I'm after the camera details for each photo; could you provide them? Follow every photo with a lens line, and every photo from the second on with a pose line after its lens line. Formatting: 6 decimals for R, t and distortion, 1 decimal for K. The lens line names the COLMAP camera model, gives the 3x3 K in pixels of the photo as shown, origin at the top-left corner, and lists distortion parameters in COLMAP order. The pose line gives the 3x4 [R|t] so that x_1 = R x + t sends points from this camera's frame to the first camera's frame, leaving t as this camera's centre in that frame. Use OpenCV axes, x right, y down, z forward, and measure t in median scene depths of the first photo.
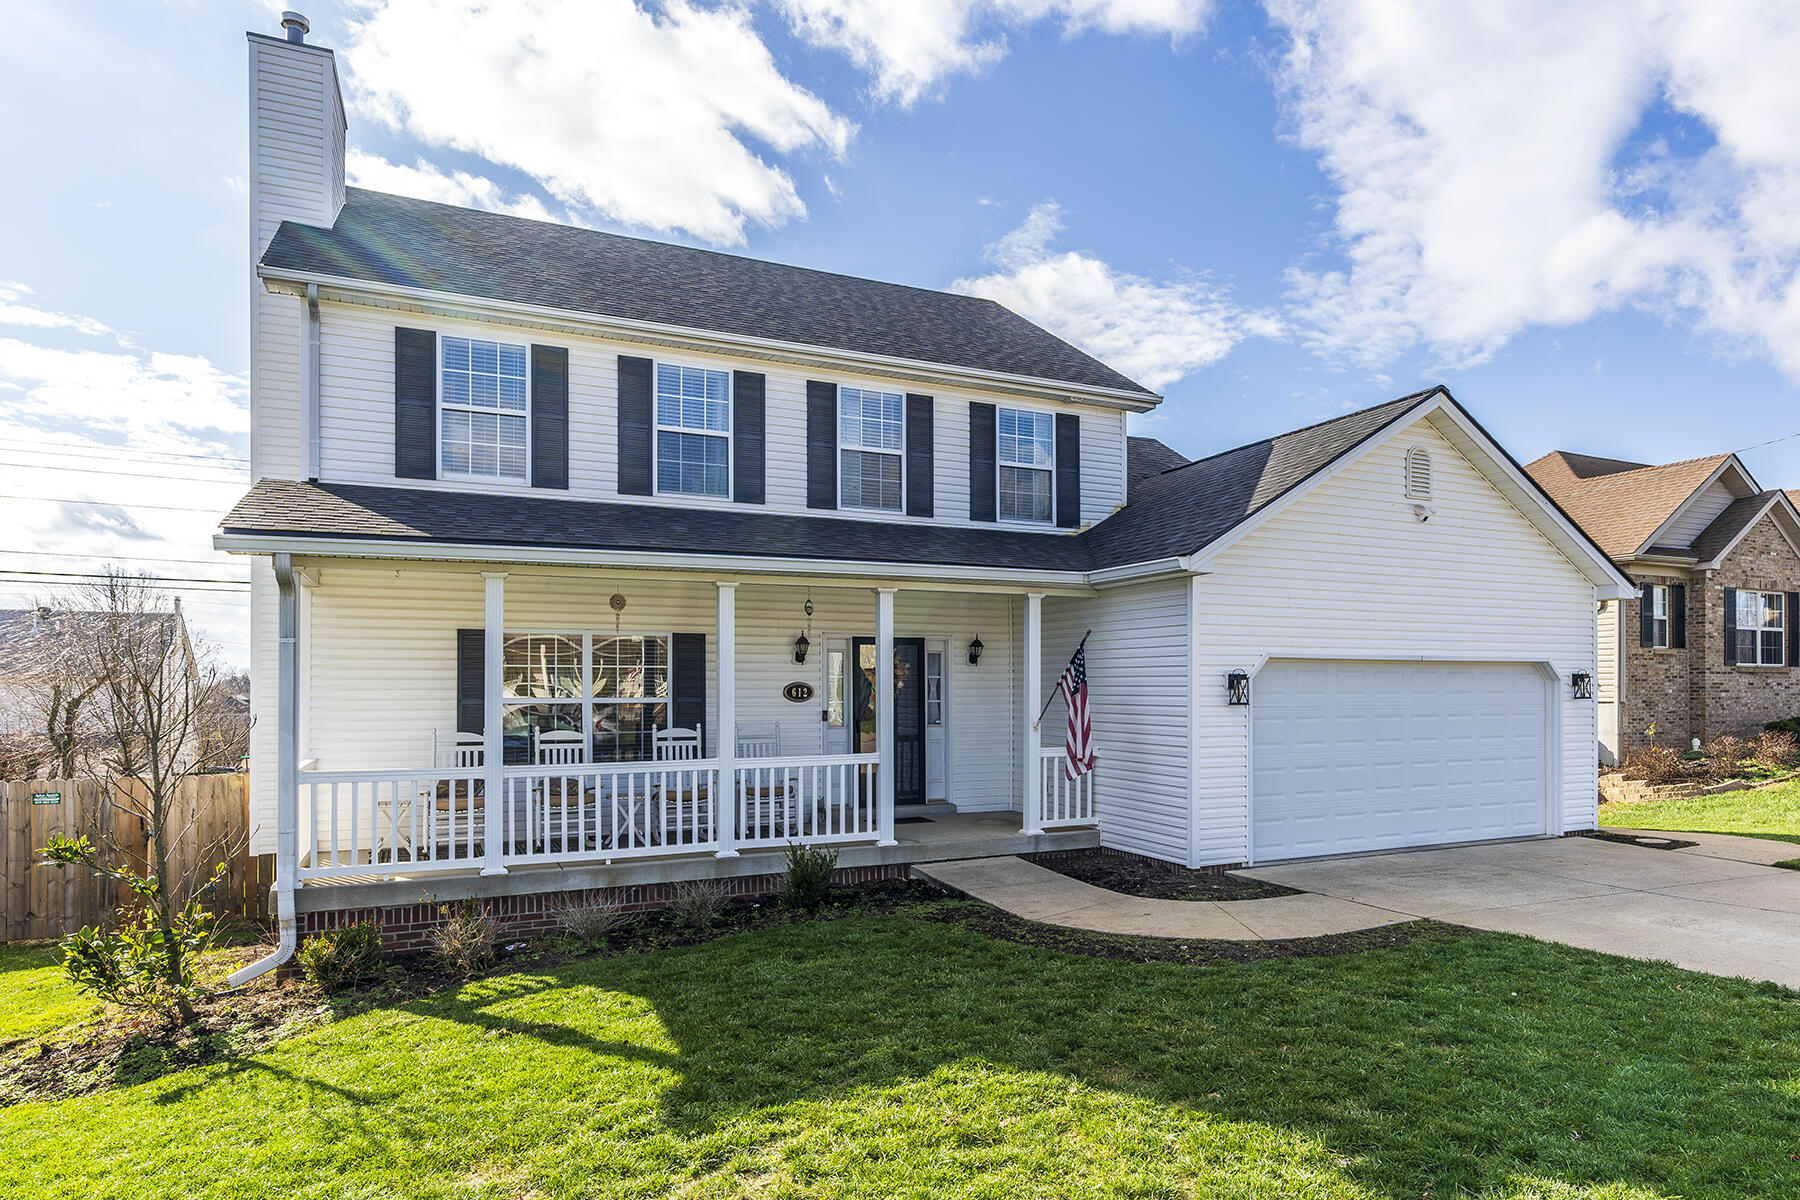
lens RADIAL K [[997.0, 0, 902.0], [0, 997.0, 686.5], [0, 0, 1]] dist [-0.000200, -0.000007]
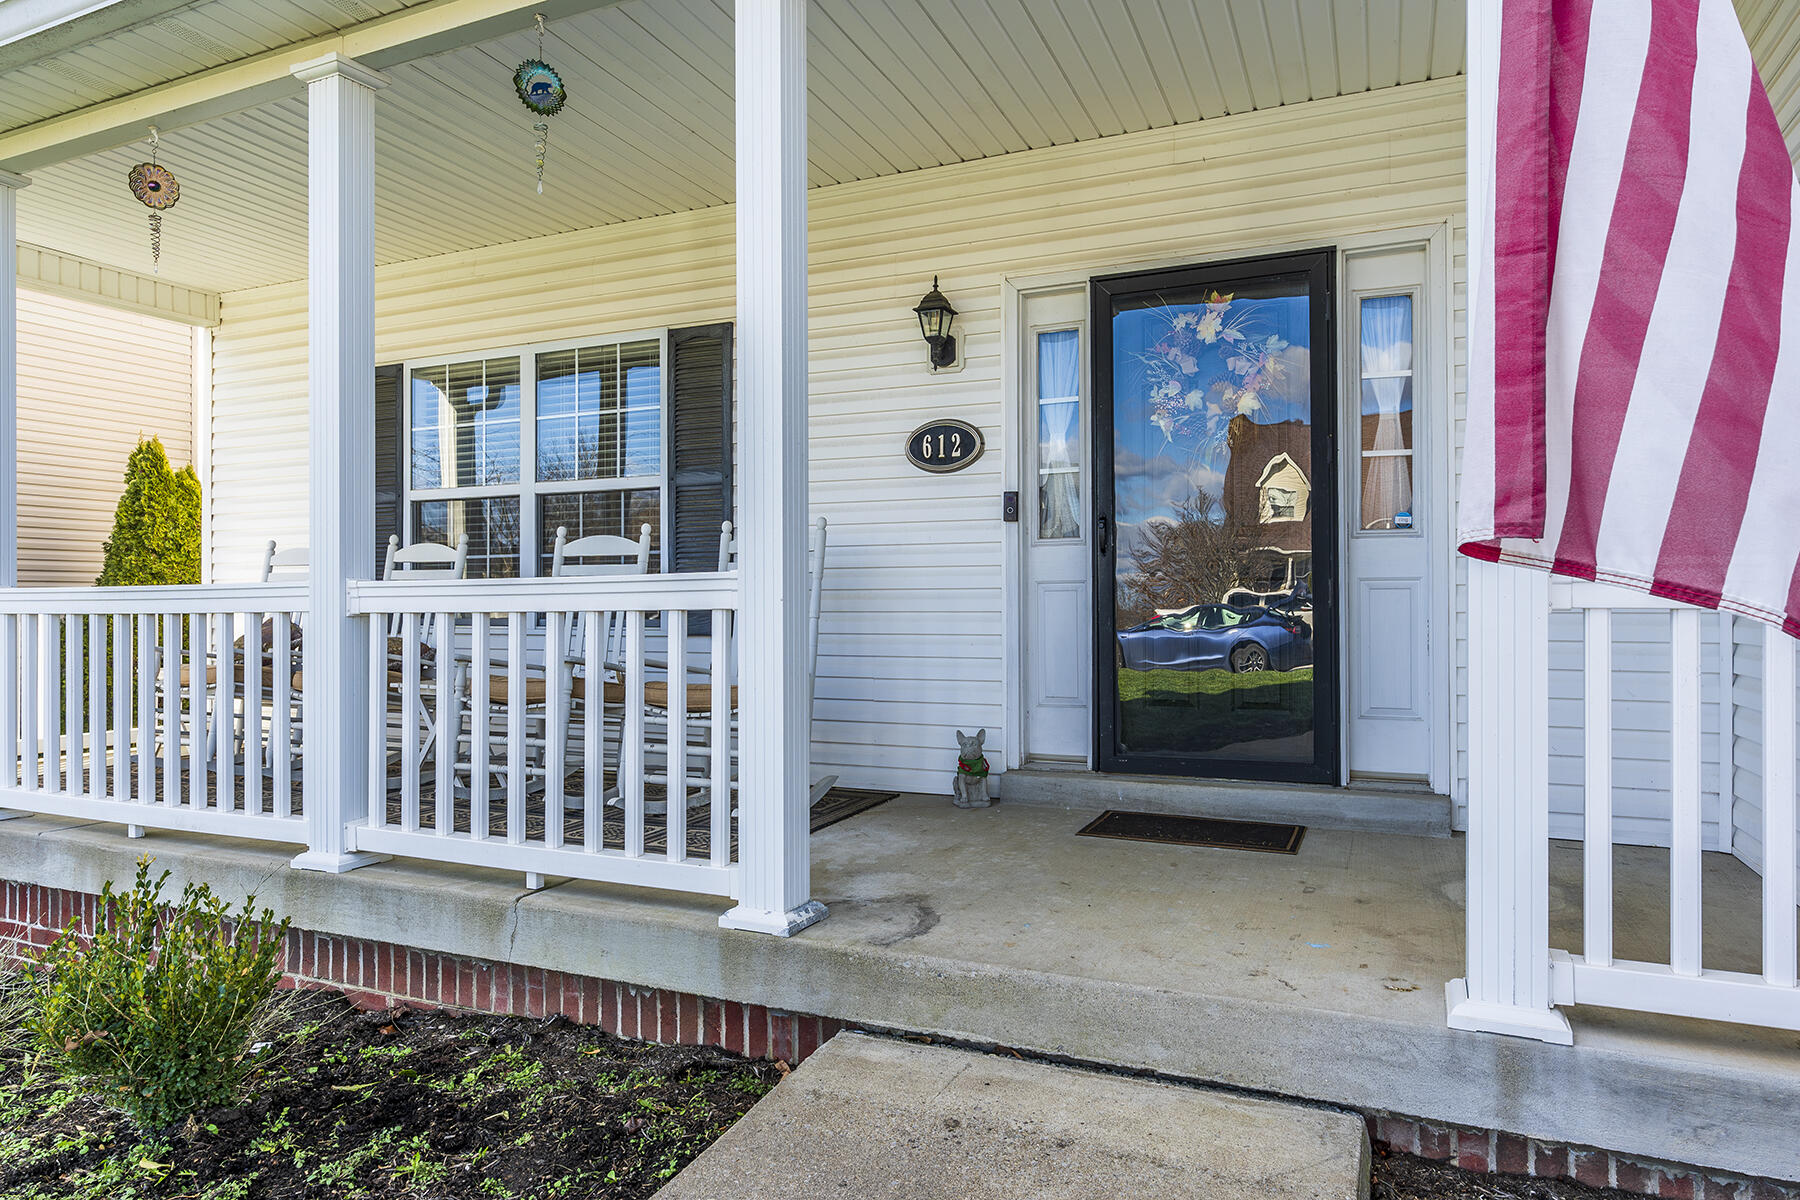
lens RADIAL K [[1094.7, 0, 900.0], [0, 1094.7, 600.0], [0, 0, 1]] dist [0.002584, 0.000820]
pose [[0.676230, 0.002578, -0.736686, 0.199447], [0.000393, 0.999992, 0.003859, 0.065499], [0.736691, -0.002899, 0.676224, 0.753850]]
